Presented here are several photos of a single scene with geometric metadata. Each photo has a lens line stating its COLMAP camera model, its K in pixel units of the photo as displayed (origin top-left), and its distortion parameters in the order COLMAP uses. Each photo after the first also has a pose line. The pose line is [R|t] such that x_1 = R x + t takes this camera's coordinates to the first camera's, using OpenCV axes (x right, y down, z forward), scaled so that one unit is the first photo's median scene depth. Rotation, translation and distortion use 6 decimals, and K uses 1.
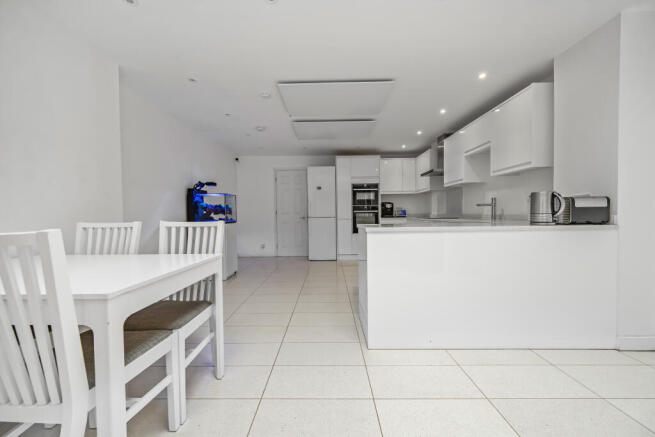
lens RADIAL K [[256.1, 0, 325.5], [0, 256.1, 217.6], [0, 0, 1]] dist [0.000346, 0.000136]
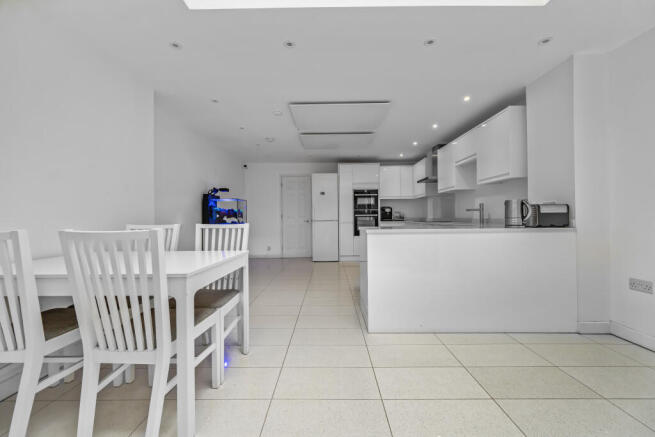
lens RADIAL K [[256.4, 0, 326.9], [0, 256.4, 215.4], [0, 0, 1]] dist [0.000110, 0.000051]
pose [[0.999991, 0.002360, 0.003570, -0.019619], [-0.002282, 0.999762, -0.021693, 0.000028], [-0.003621, 0.021685, 0.999758, -0.125443]]
